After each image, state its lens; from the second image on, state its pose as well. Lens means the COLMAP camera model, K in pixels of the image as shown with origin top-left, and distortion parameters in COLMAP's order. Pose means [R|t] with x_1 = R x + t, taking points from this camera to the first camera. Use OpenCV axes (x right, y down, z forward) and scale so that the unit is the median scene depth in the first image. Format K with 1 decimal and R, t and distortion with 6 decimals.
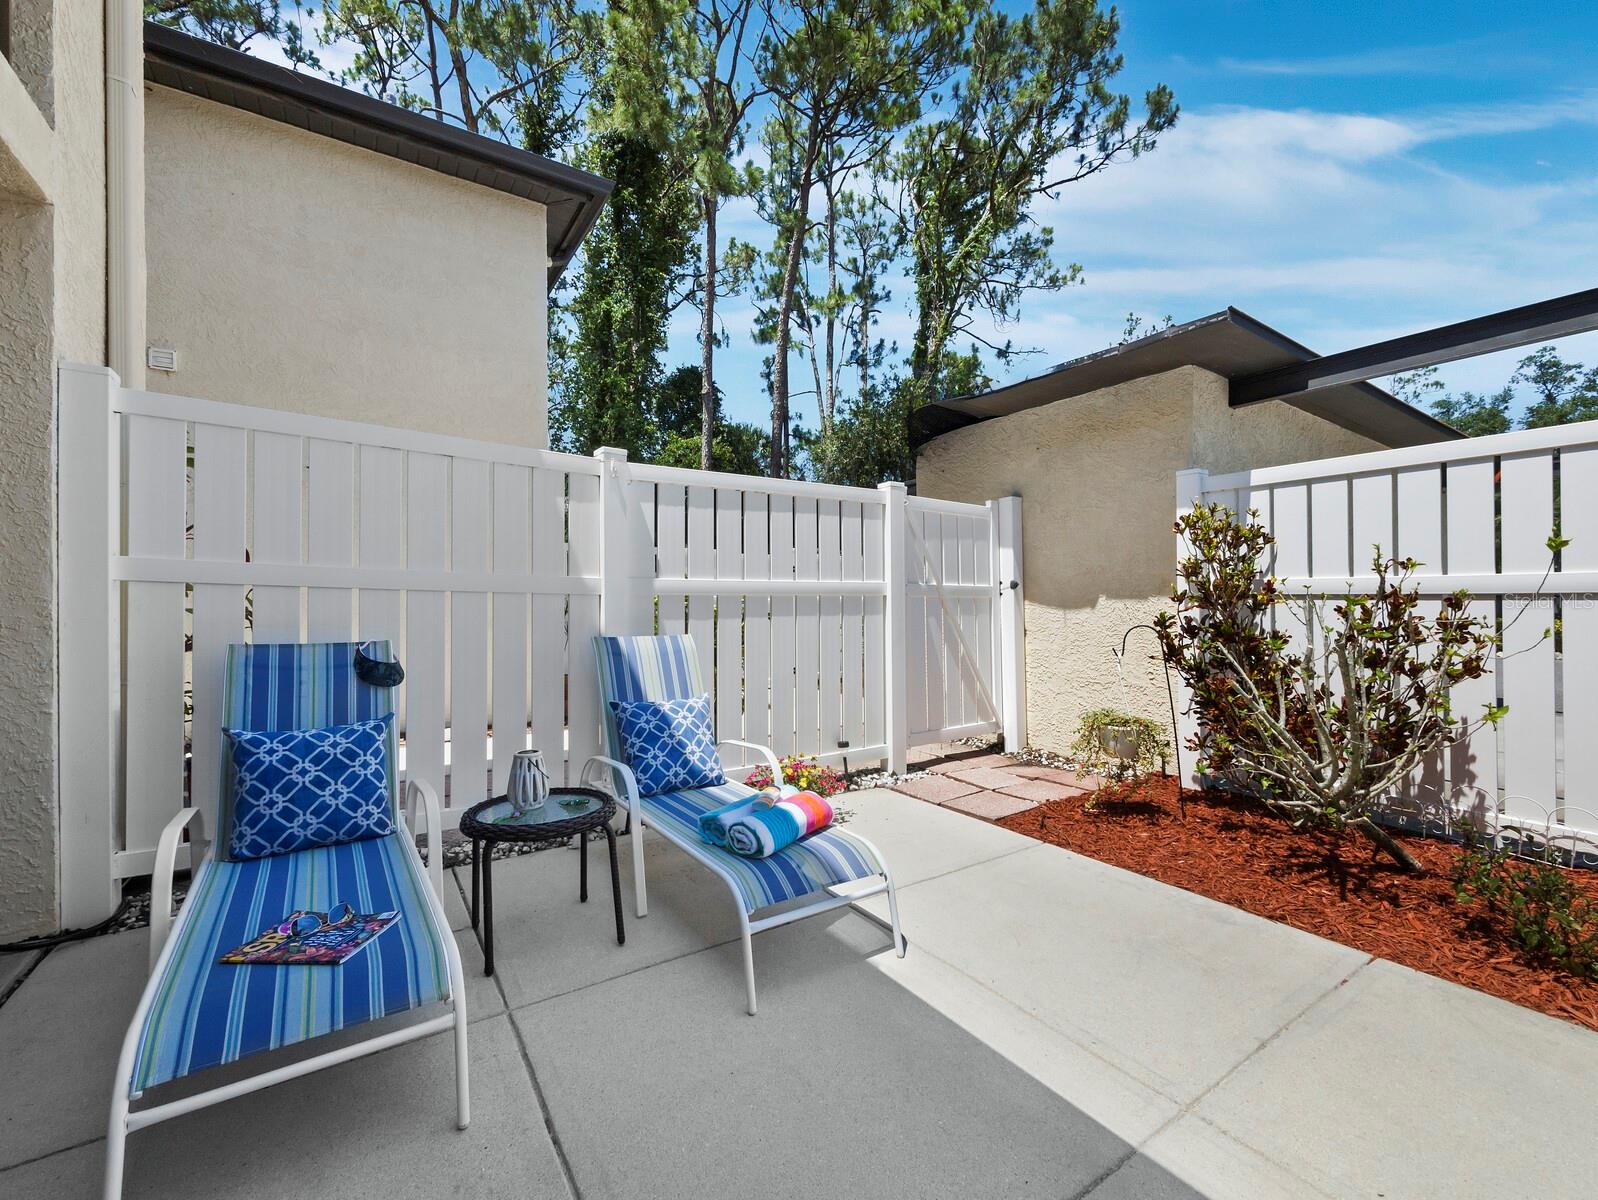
lens RADIAL K [[646.9, 0, 820.2], [0, 646.9, 603.2], [0, 0, 1]] dist [-0.000113, -0.000069]
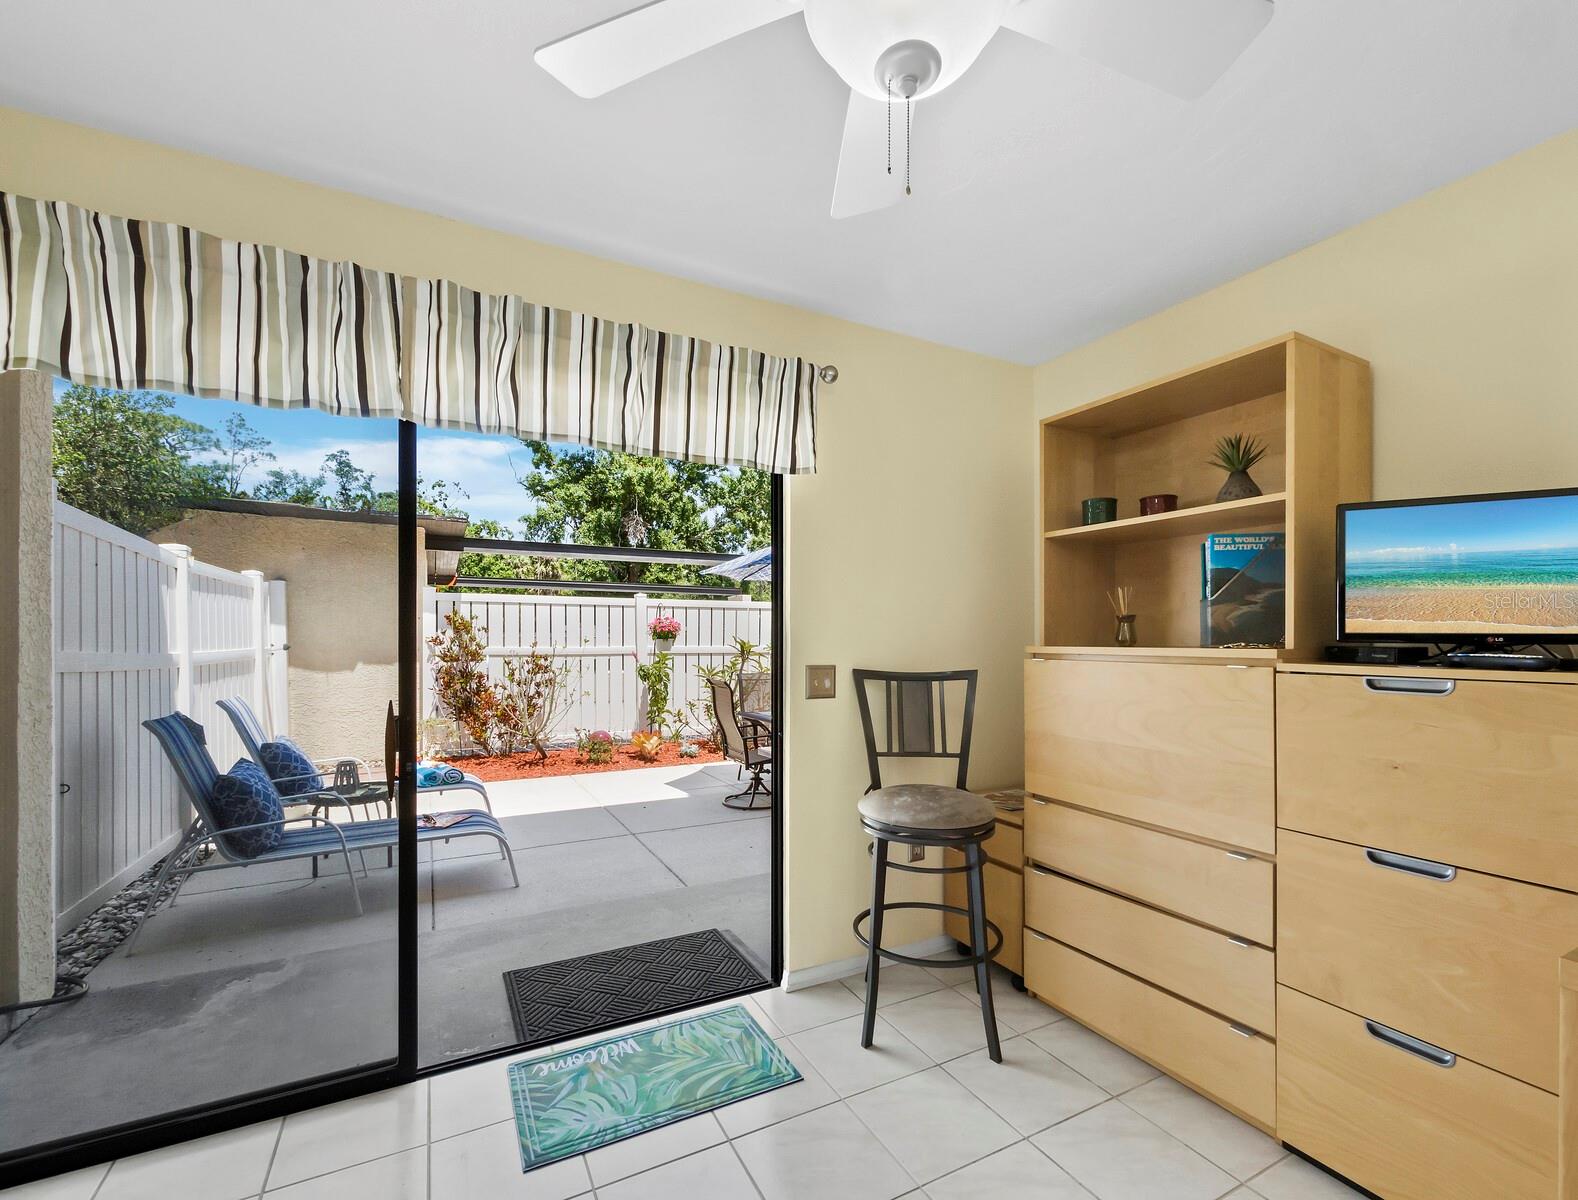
lens RADIAL K [[683.4, 0, 787.0], [0, 683.4, 626.9], [0, 0, 1]] dist [0.000901, -0.000462]
pose [[0.103865, 0.021900, 0.994350, -1.372896], [0.006489, 0.999721, -0.022696, -0.047424], [-0.994570, 0.008809, 0.103694, -0.226120]]
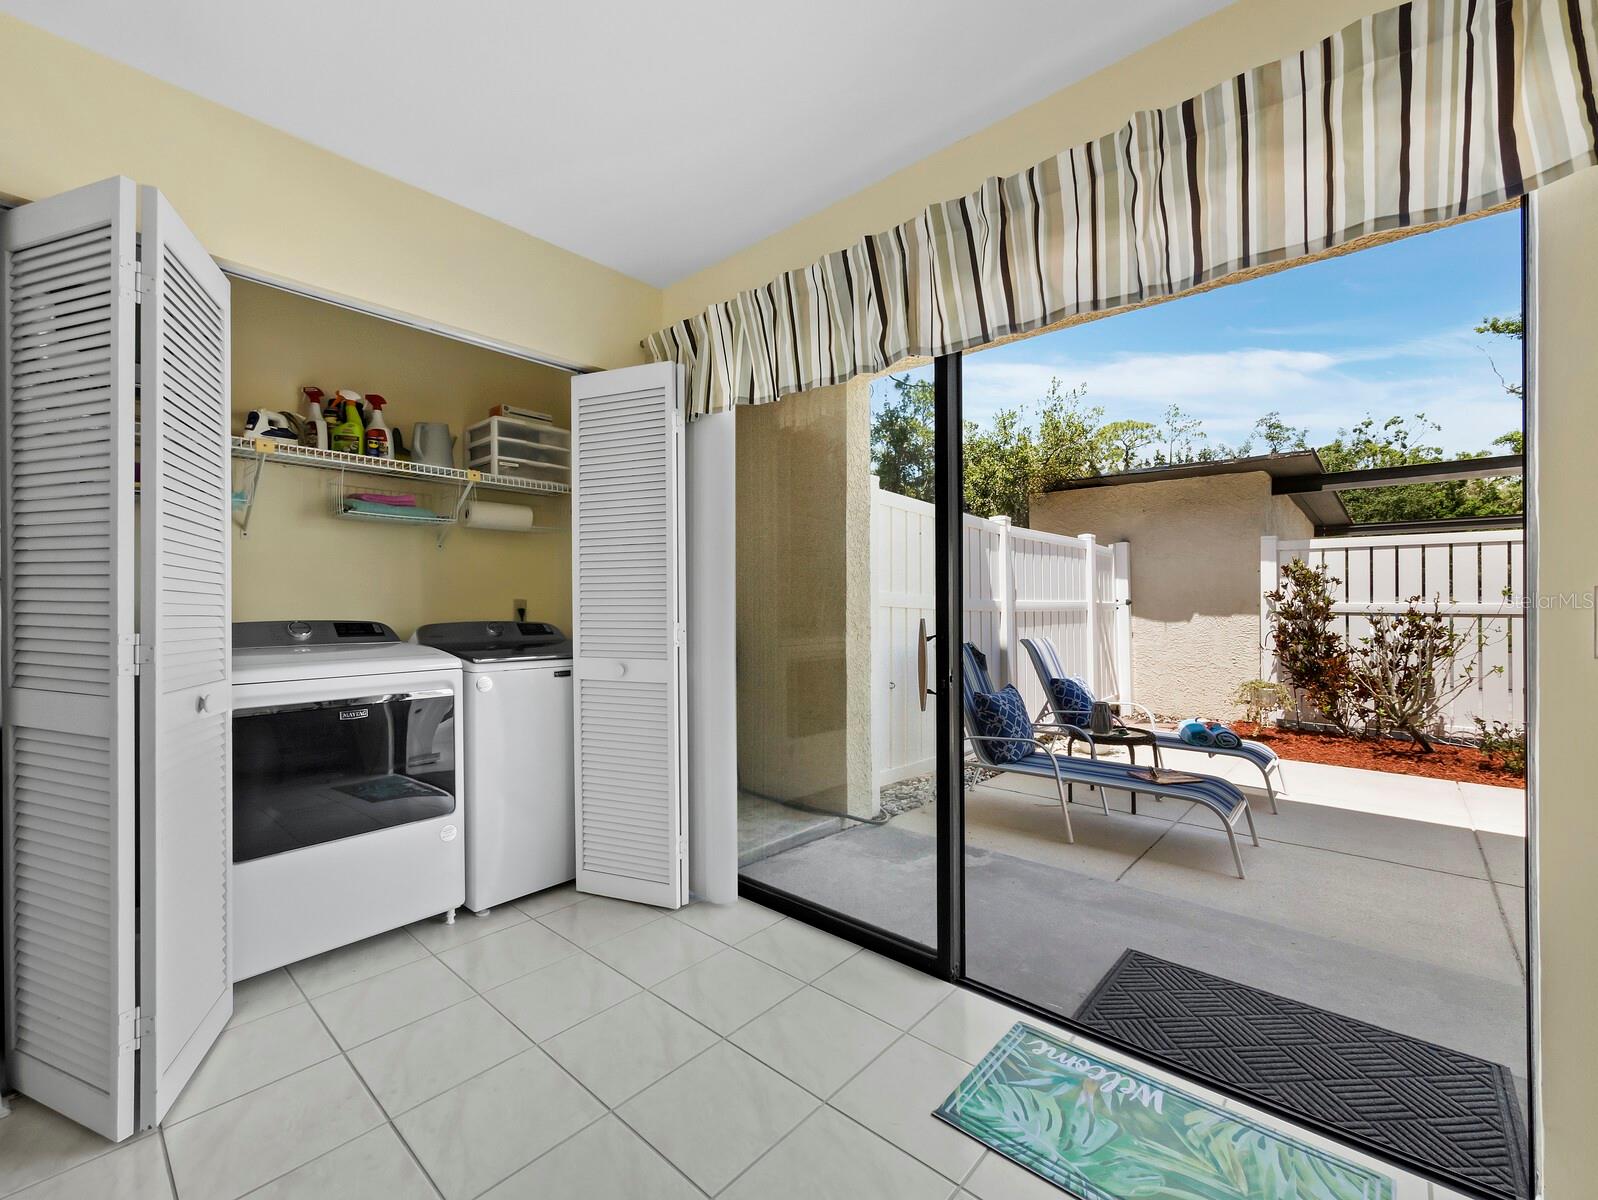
lens RADIAL K [[677.1, 0, 799.1], [0, 677.1, 604.9], [0, 0, 1]] dist [-0.000351, -0.000214]
pose [[0.966350, 0.006003, 0.257161, -1.125927], [-0.003555, 0.999944, -0.009983, -0.010628], [-0.257207, 0.008733, 0.966317, -0.388822]]
